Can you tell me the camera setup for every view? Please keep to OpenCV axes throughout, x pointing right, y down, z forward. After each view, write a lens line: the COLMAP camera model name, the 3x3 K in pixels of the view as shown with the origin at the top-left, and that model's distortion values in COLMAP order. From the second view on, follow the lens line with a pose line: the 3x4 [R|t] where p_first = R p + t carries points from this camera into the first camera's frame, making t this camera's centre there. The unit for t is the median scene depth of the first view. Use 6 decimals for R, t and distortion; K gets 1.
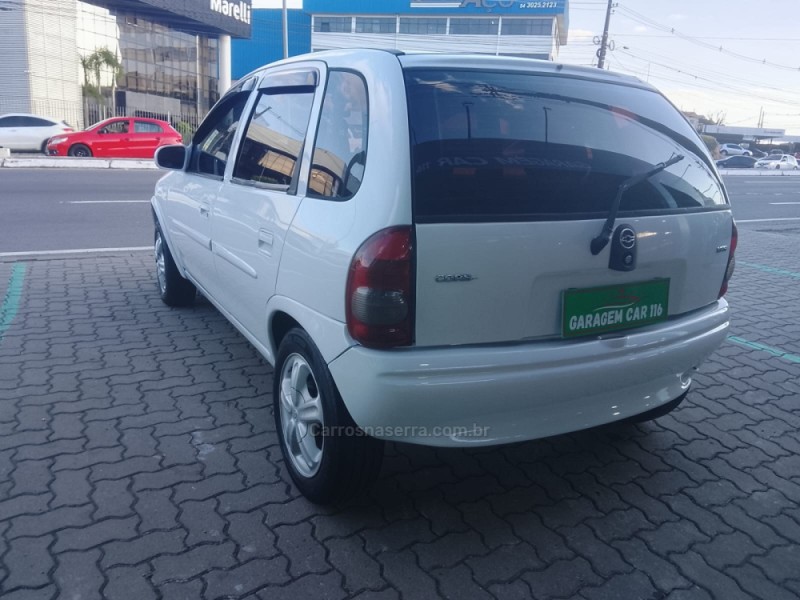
lens RADIAL K [[663.4, 0, 416.4], [0, 663.4, 297.9], [0, 0, 1]] dist [0.000470, 0.001010]
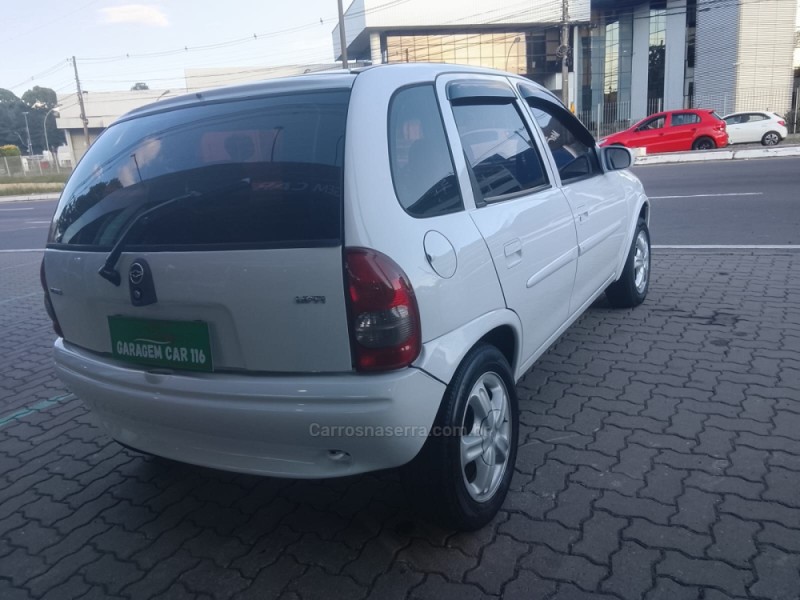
lens RADIAL K [[679.9, 0, 386.0], [0, 679.9, 301.9], [0, 0, 1]] dist [0.004148, -0.073409]
pose [[0.455269, 0.118409, -0.882445, 1.294492], [-0.098273, 0.991744, 0.082374, -0.156327], [0.884914, 0.049218, 0.463147, 0.807604]]
